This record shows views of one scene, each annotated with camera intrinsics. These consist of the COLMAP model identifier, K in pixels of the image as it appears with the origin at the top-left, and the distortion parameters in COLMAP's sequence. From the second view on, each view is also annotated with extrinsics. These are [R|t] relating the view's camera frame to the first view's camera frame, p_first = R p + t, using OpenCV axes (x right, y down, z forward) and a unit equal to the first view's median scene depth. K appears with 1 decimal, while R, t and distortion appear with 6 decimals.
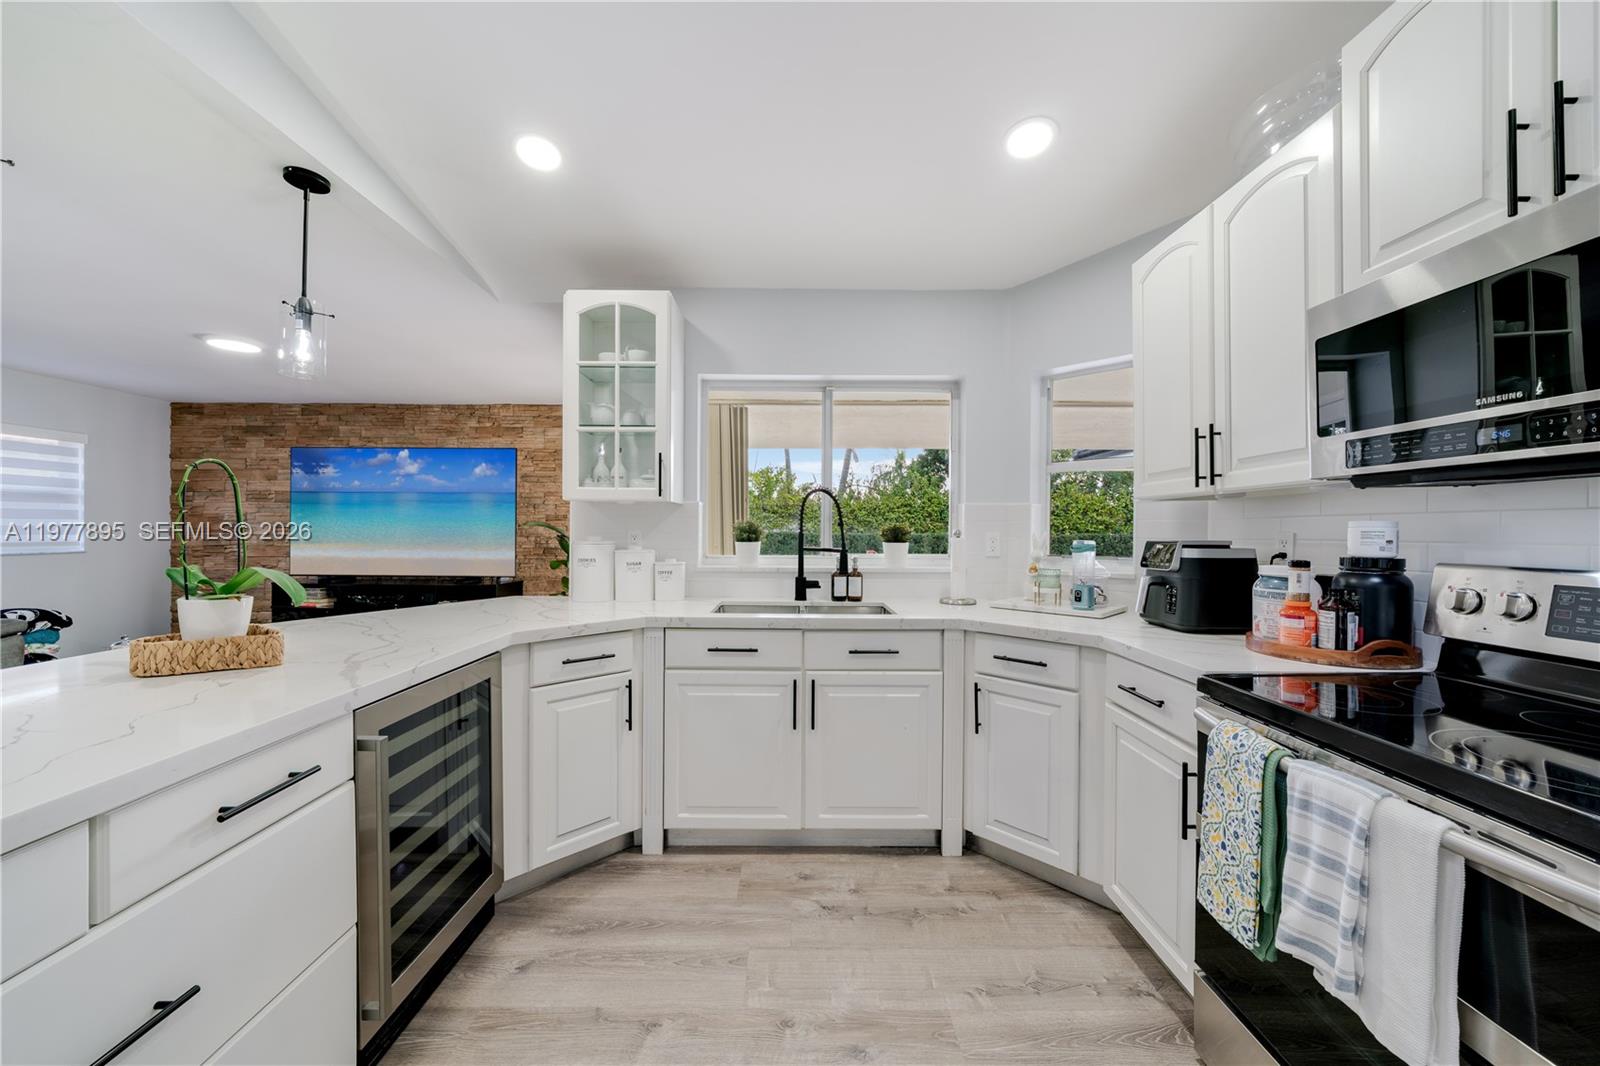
lens RADIAL K [[573.7, 0, 794.9], [0, 573.7, 531.6], [0, 0, 1]] dist [-0.007166, 0.000436]
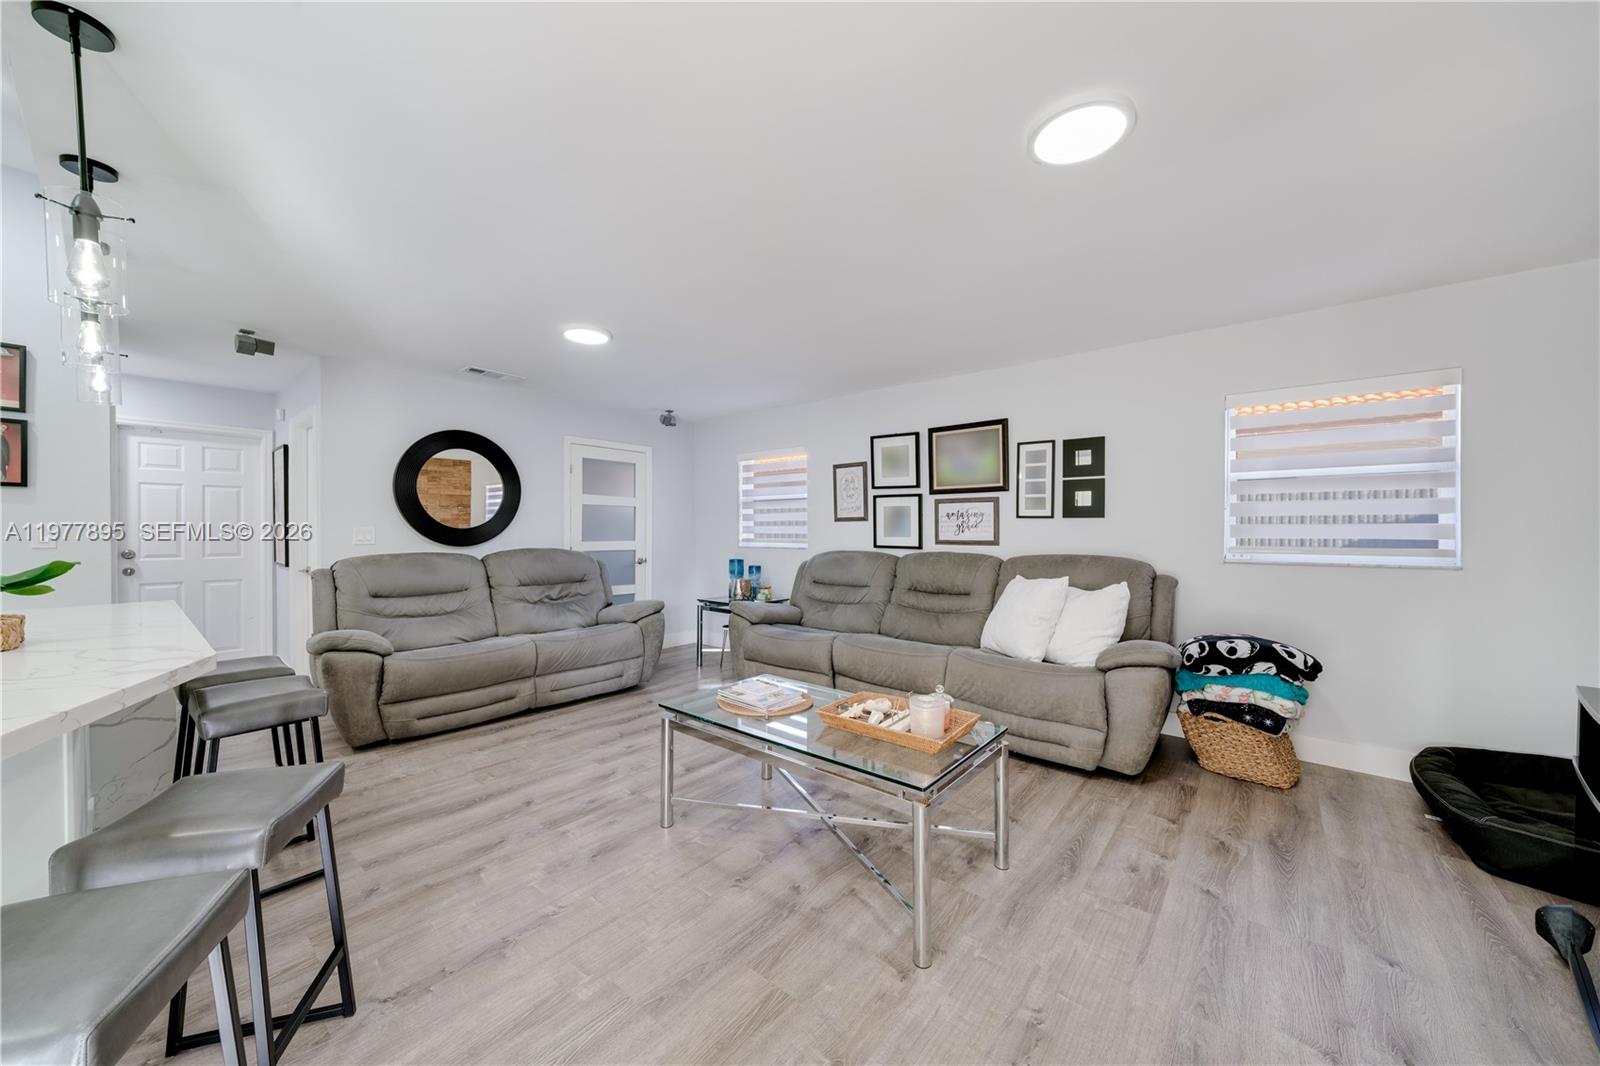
lens RADIAL K [[573.7, 0, 797.6], [0, 573.7, 529.6], [0, 0, 1]] dist [-0.007166, 0.000436]
pose [[-0.643004, -0.003437, -0.765855, -0.618075], [-0.003278, 0.999993, -0.001735, -0.001543], [0.765856, 0.001394, -0.643011, 1.475603]]
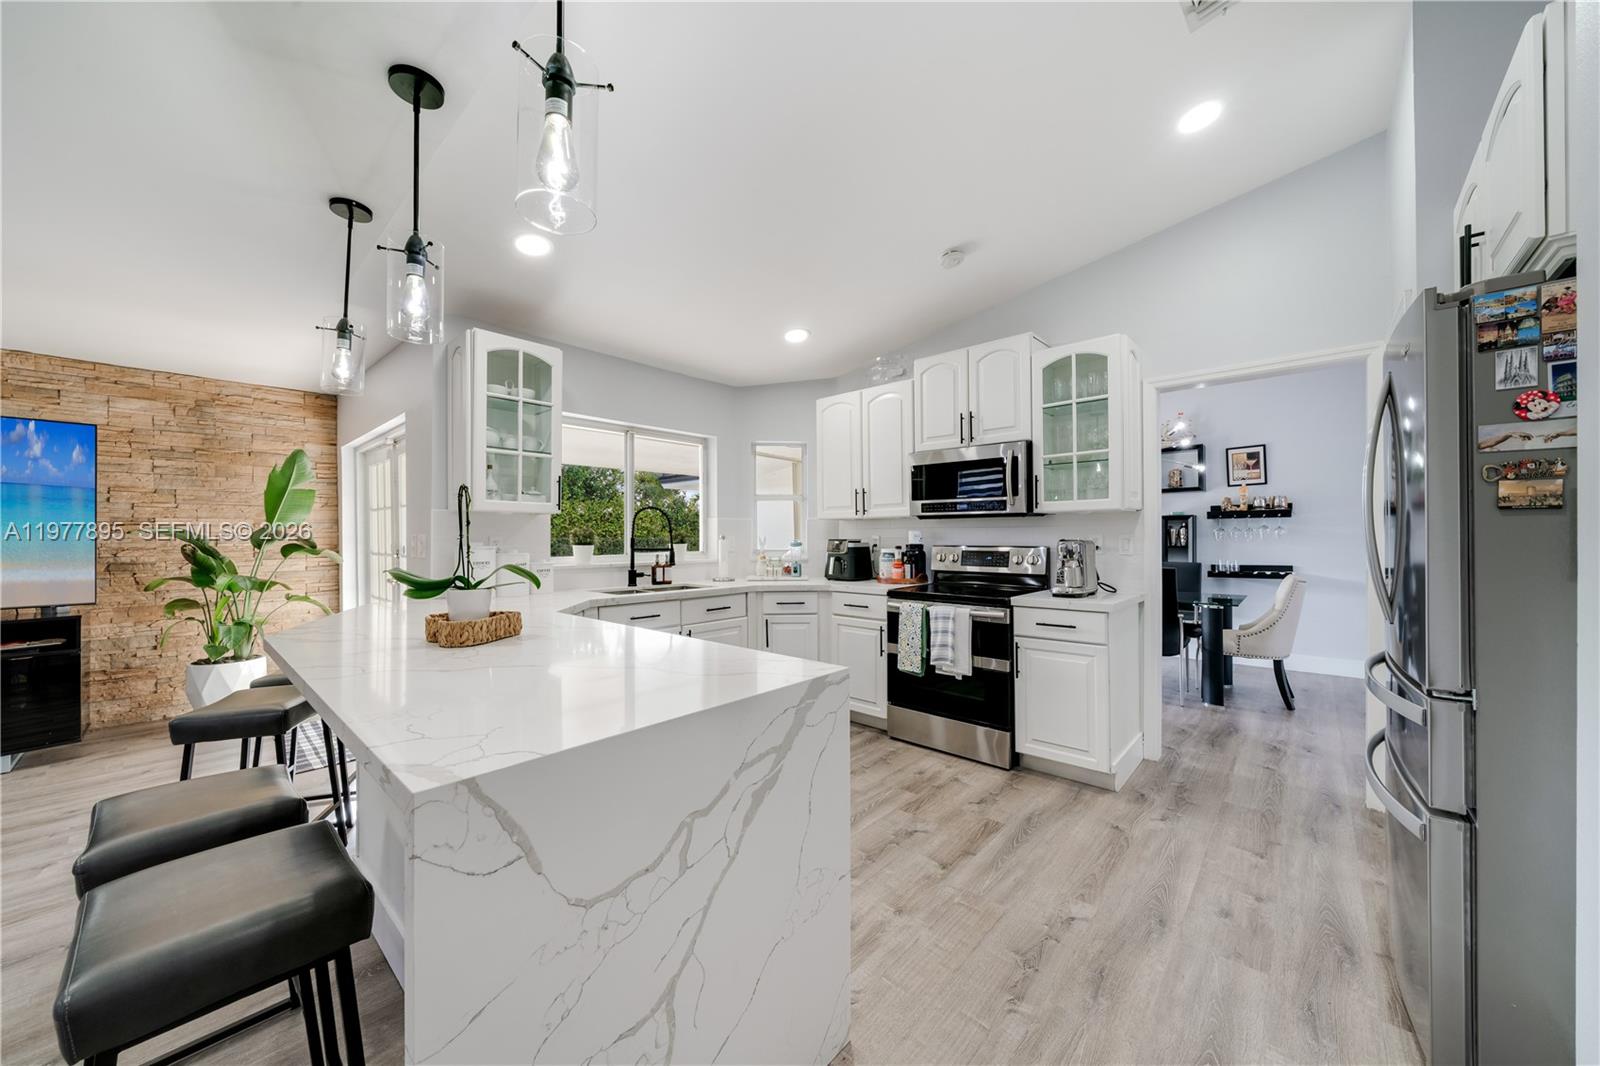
lens RADIAL K [[573.7, 0, 798.1], [0, 573.7, 530.0], [0, 0, 1]] dist [-0.007166, 0.000436]
pose [[0.671927, 0.000890, 0.740617, -0.754537], [0.007496, 0.999940, -0.008002, -0.002537], [-0.740579, 0.010928, 0.671880, -0.229645]]
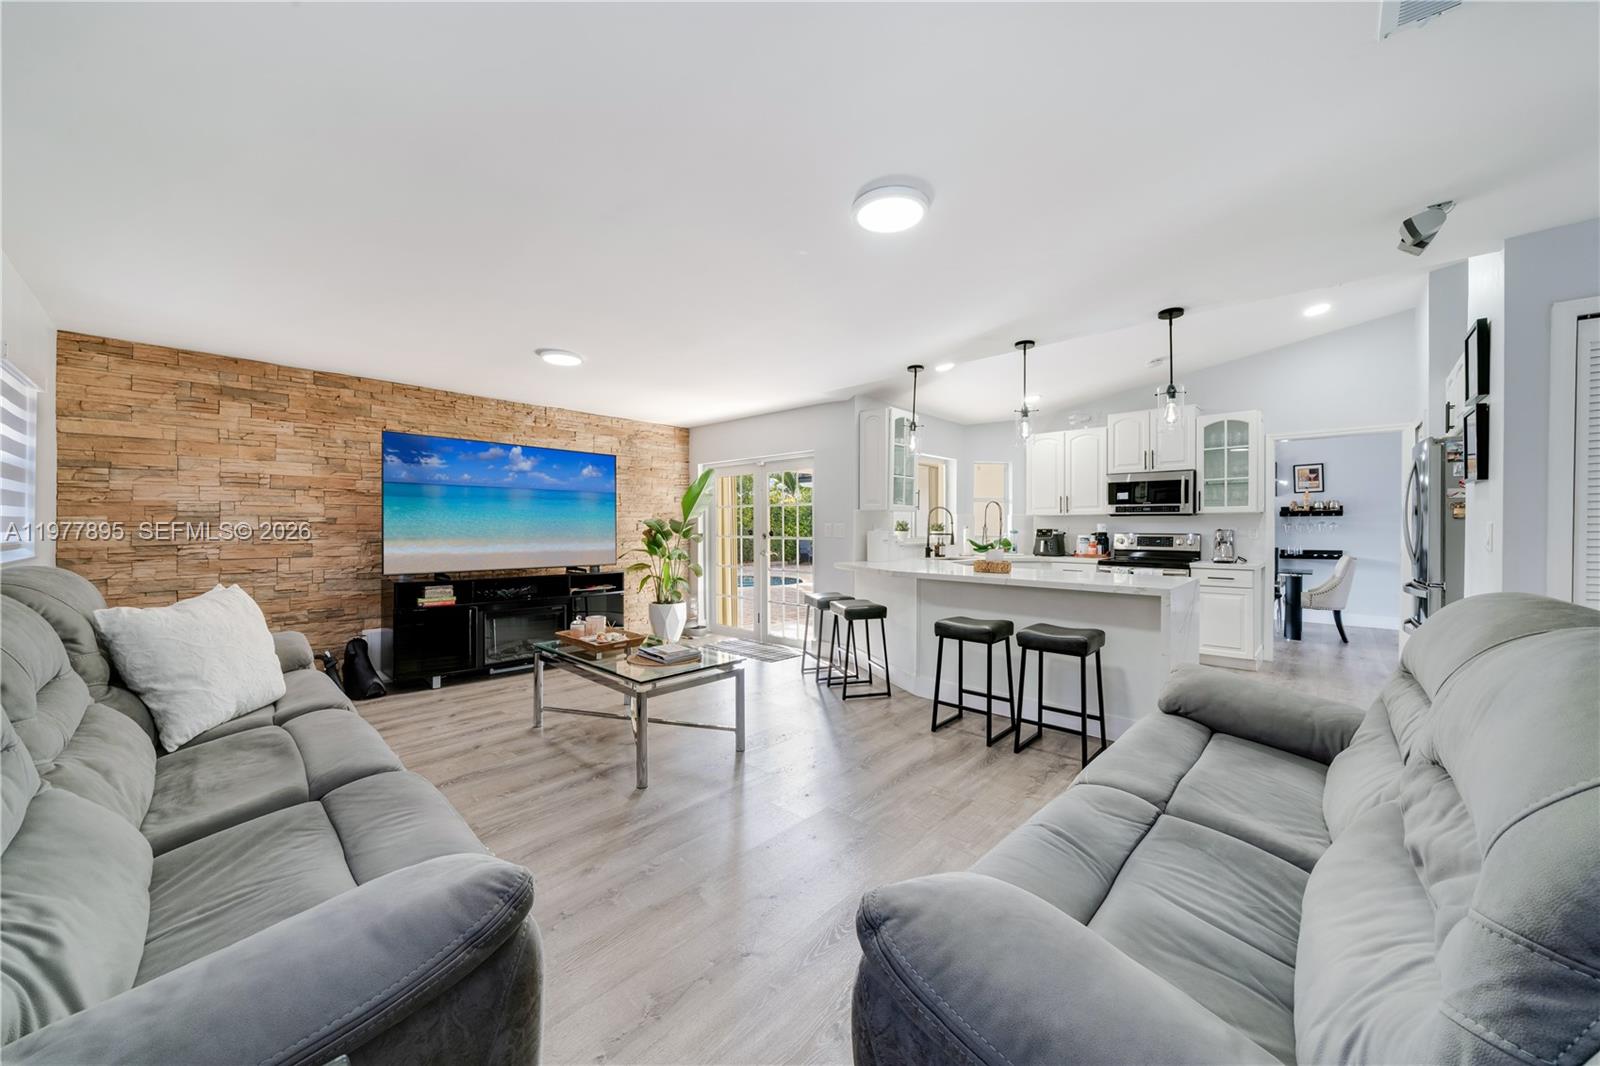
lens RADIAL K [[573.7, 0, 801.5], [0, 573.7, 526.4], [0, 0, 1]] dist [-0.007166, 0.000436]
pose [[0.683791, -0.000773, 0.729677, -1.941123], [-0.000086, 0.999999, 0.001140, -0.001441], [-0.729678, -0.000842, 0.683791, -0.145829]]
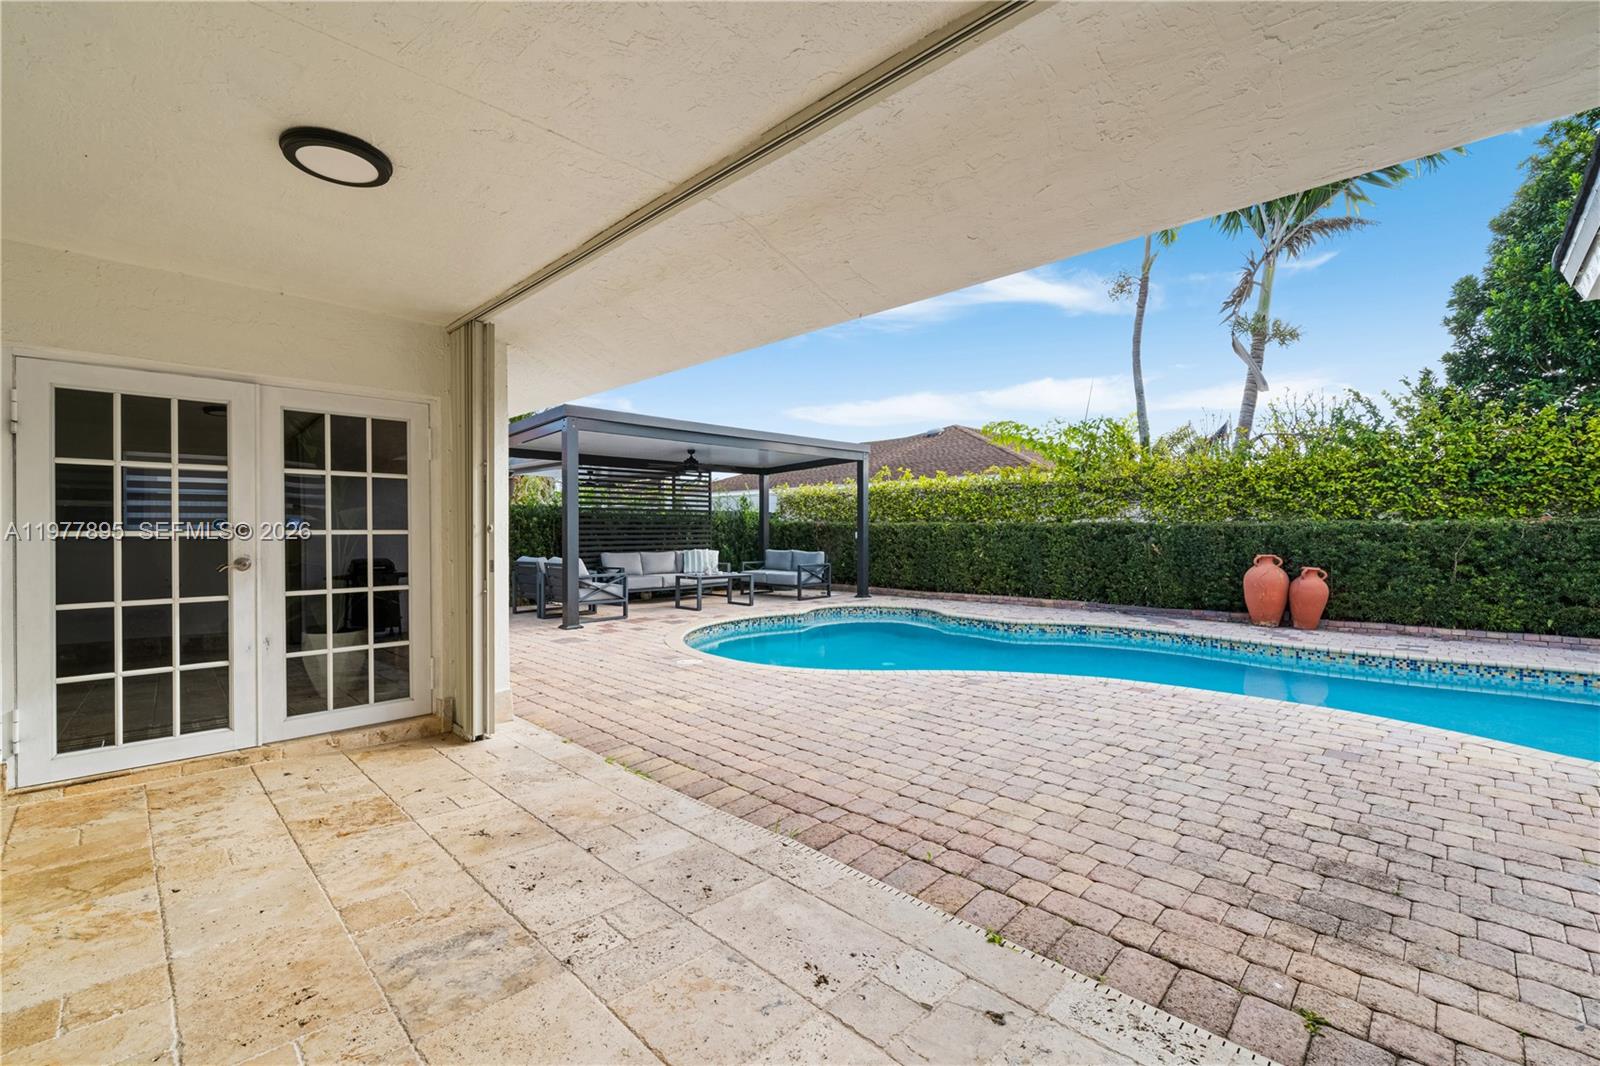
lens RADIAL K [[679.7, 0, 796.7], [0, 679.7, 536.3], [0, 0, 1]] dist [-0.001616, 0.000260]
pose [[0.711068, 0.000177, -0.703124, 1.402930], [0.006582, 0.999954, 0.006907, 0.045529], [0.703093, -0.009540, 0.711034, 1.354736]]
